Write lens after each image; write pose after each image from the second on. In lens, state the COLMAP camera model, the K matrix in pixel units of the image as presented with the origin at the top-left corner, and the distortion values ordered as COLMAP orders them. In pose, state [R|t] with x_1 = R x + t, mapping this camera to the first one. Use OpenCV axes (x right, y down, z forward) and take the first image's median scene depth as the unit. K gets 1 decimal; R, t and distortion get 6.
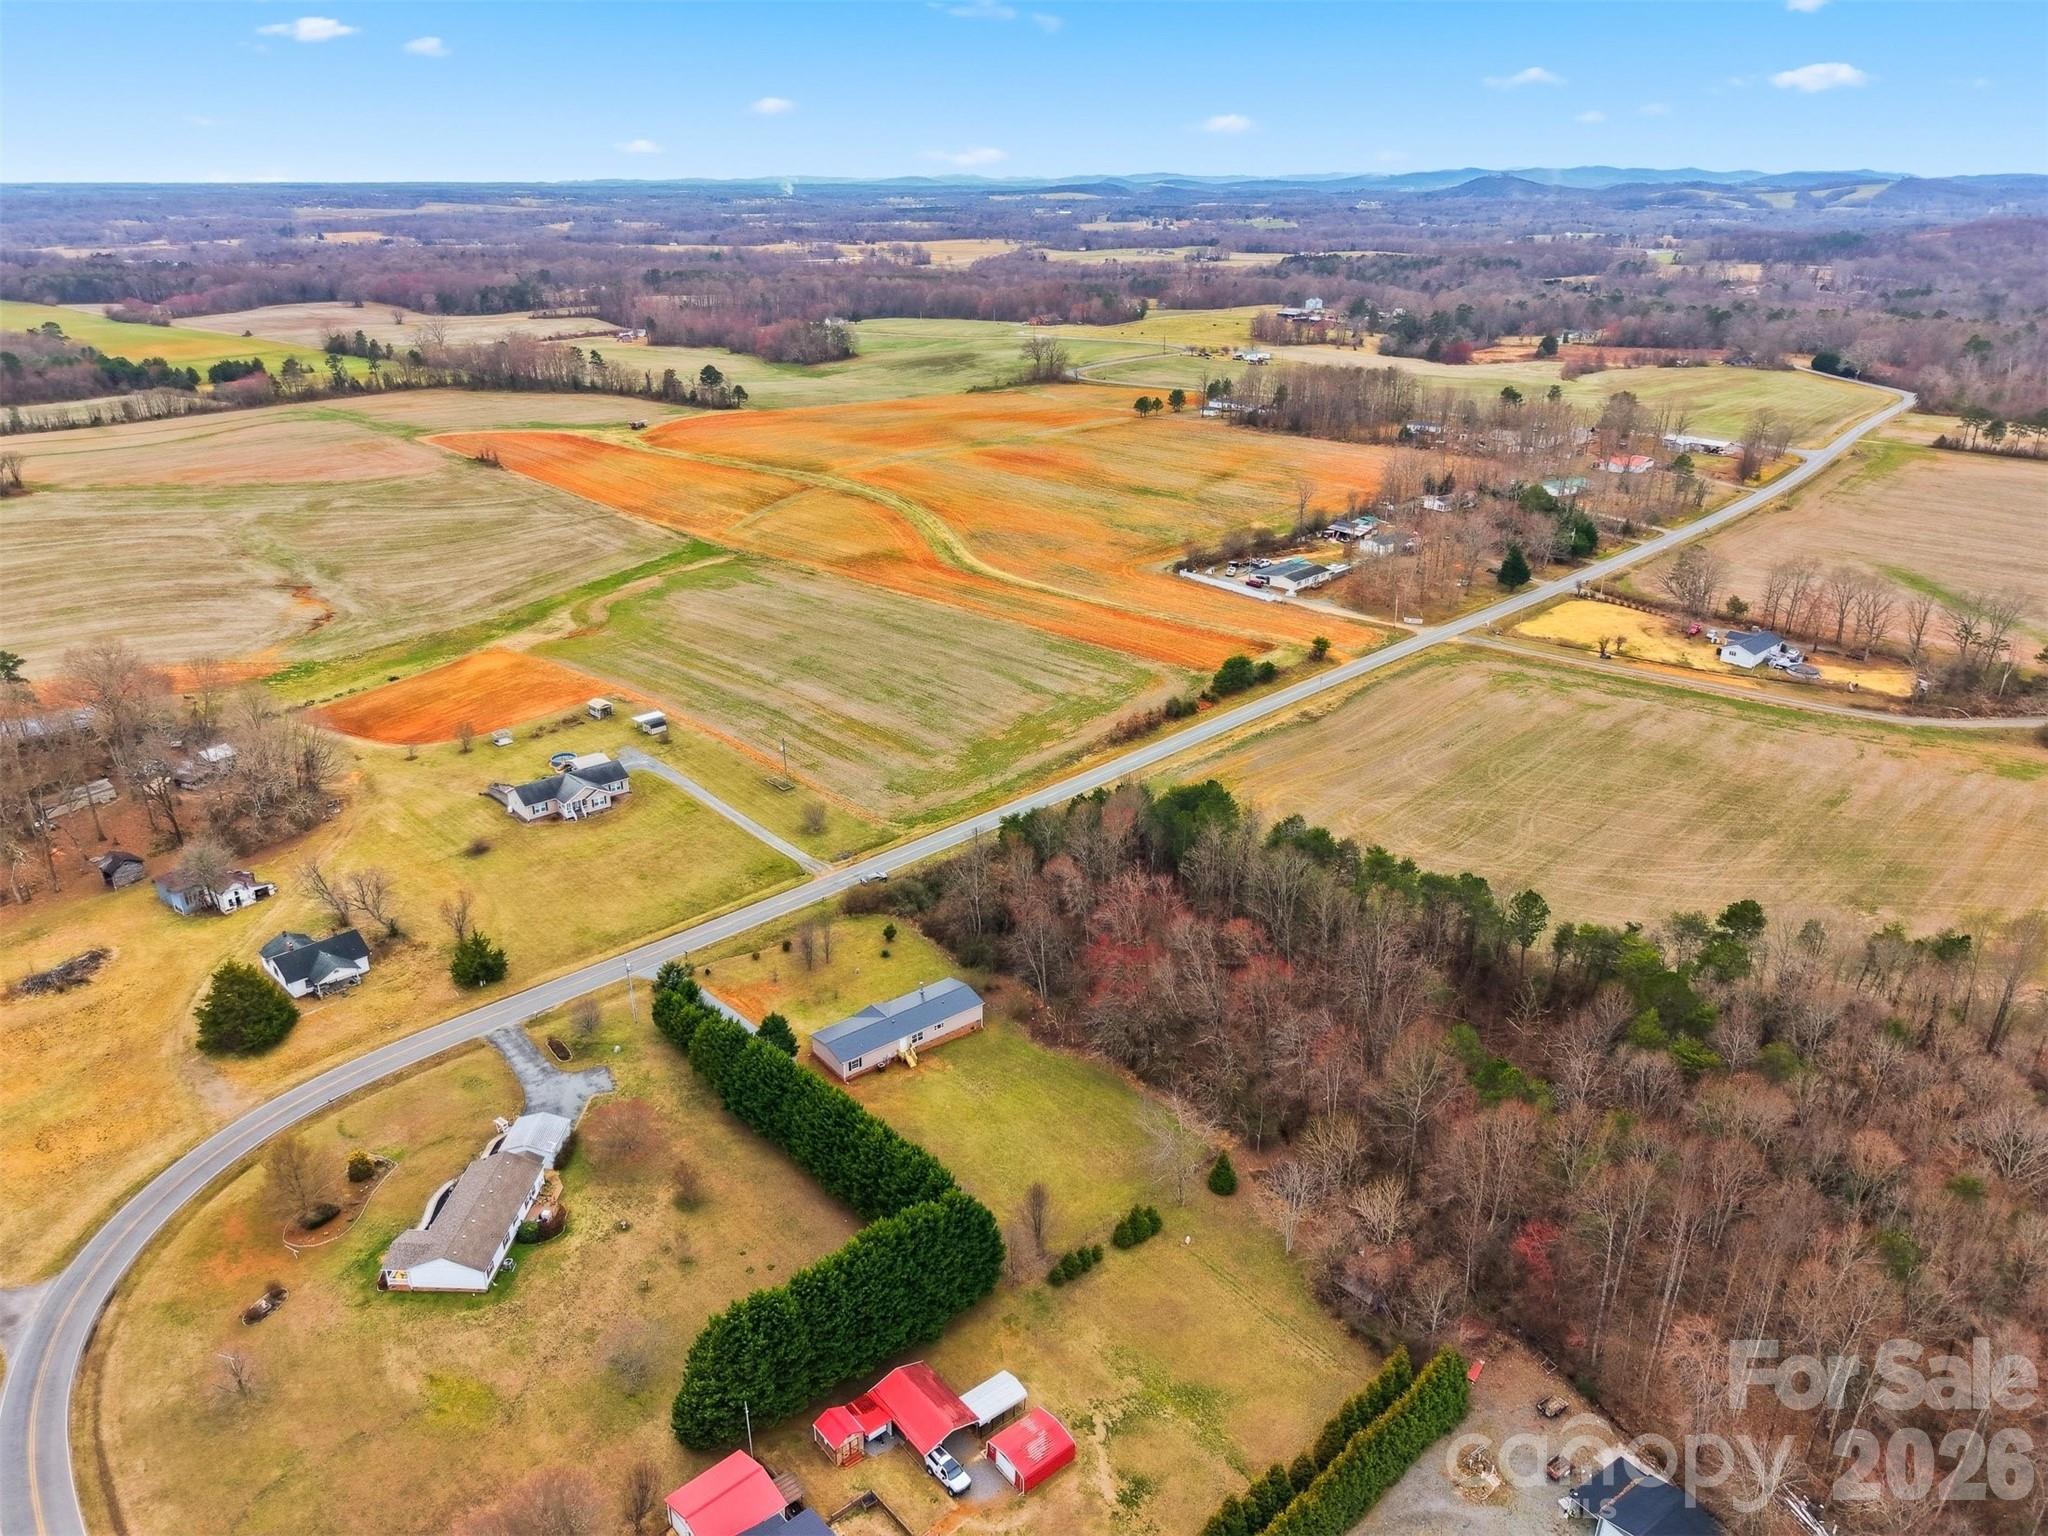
lens RADIAL K [[1389.9, 0, 1026.6], [0, 1389.9, 805.2], [0, 0, 1]] dist [0.034800, -0.050351]
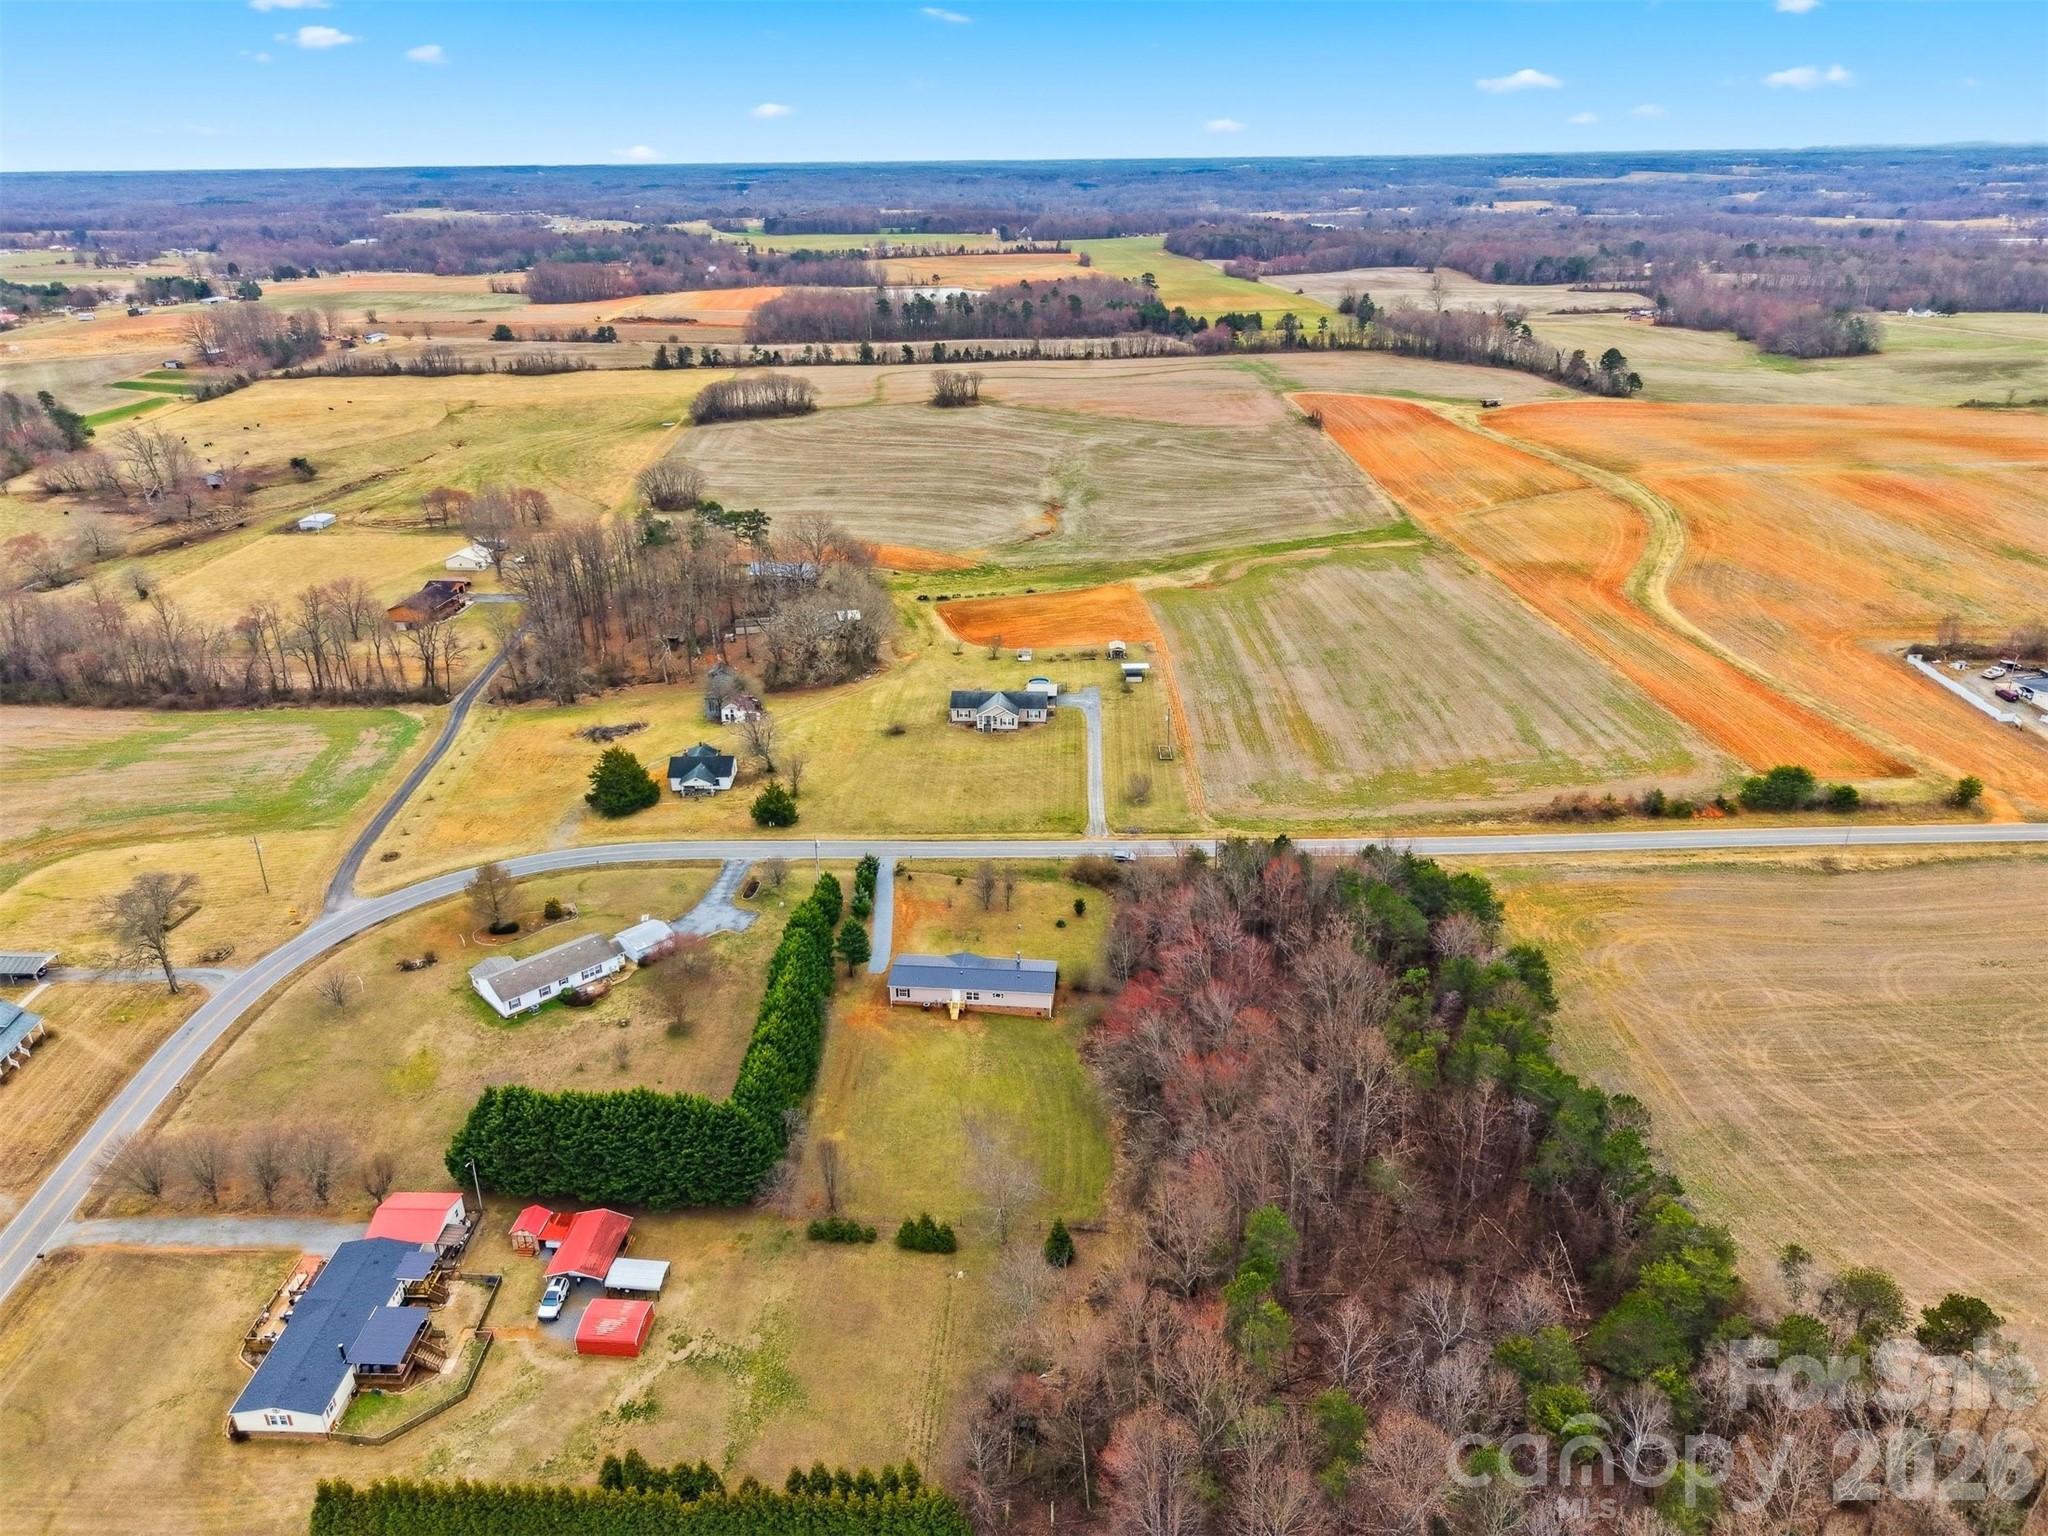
lens RADIAL K [[1333.9, 0, 1010.8], [0, 1333.9, 835.0], [0, 0, 1]] dist [0.038571, -0.046092]
pose [[0.710906, 0.308140, -0.632189, 0.380888], [-0.275400, 0.949090, 0.152912, -0.076600], [0.647122, 0.065399, 0.759576, 0.182192]]
